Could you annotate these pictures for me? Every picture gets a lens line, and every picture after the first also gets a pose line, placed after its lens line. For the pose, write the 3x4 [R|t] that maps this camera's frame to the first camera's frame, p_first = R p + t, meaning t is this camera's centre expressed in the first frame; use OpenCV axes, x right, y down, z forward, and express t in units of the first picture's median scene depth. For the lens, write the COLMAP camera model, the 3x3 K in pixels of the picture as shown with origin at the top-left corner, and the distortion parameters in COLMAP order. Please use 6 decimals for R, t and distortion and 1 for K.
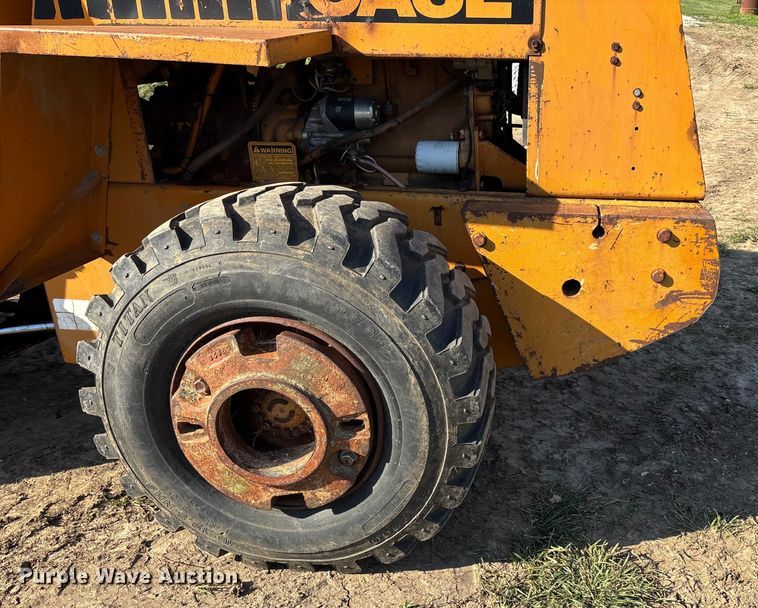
lens RADIAL K [[729.7, 0, 487.2], [0, 729.7, 364.0], [0, 0, 1]] dist [0.025343, -0.018040]
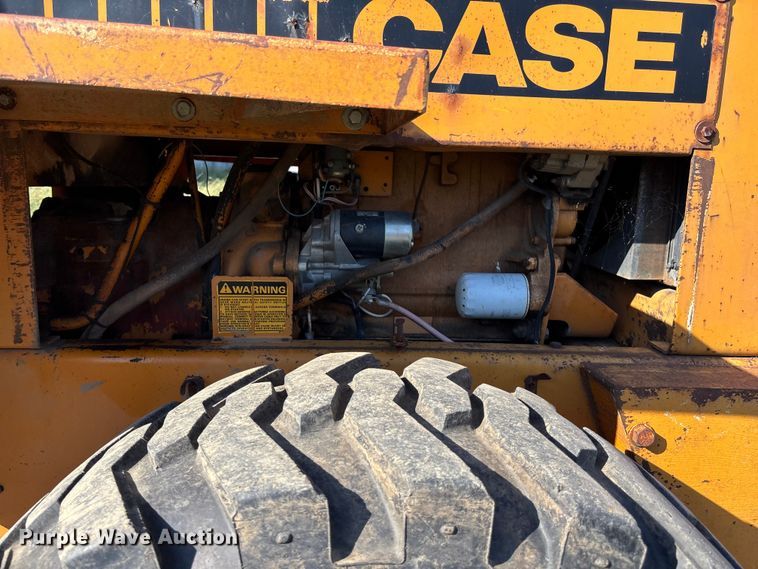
lens RADIAL K [[582.1, 0, 376.0], [0, 582.1, 284.2], [0, 0, 1]] dist [0.055813, -0.077905]
pose [[0.985253, -0.006463, 0.170984, -0.305208], [0.051246, 0.964561, -0.258835, -0.181778], [-0.163252, 0.263781, 0.950667, 0.572542]]
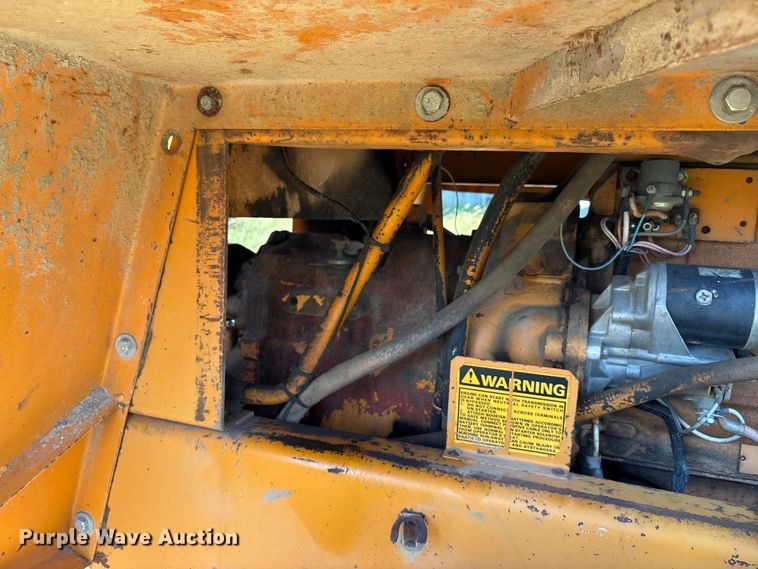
lens RADIAL K [[574.2, 0, 375.2], [0, 574.2, 285.4], [0, 0, 1]] dist [0.021193, 0.000427]
pose [[0.970378, 0.070295, -0.231141, -0.329261], [-0.138247, 0.946177, -0.292637, -0.267370], [0.198129, 0.315923, 0.927867, 0.758054]]
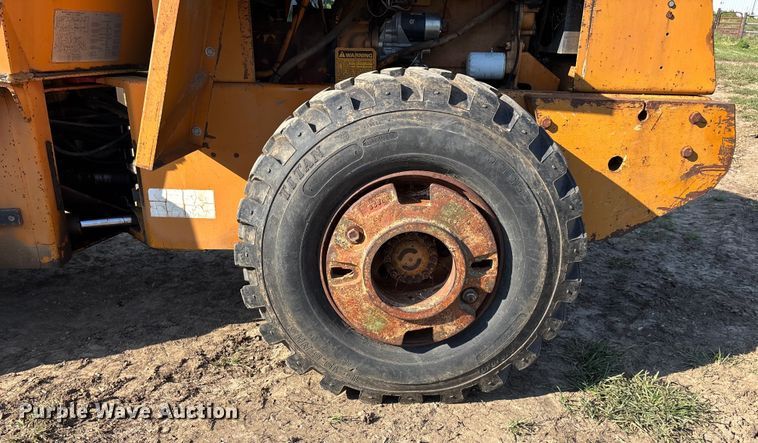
lens RADIAL K [[590.0, 0, 395.7], [0, 590.0, 292.2], [0, 0, 1]] dist [0.078865, -0.107877]
pose [[0.993224, -0.028050, 0.112778, -0.386514], [0.032135, 0.998885, -0.034573, 0.139442], [-0.111682, 0.037963, 0.993019, 0.055979]]
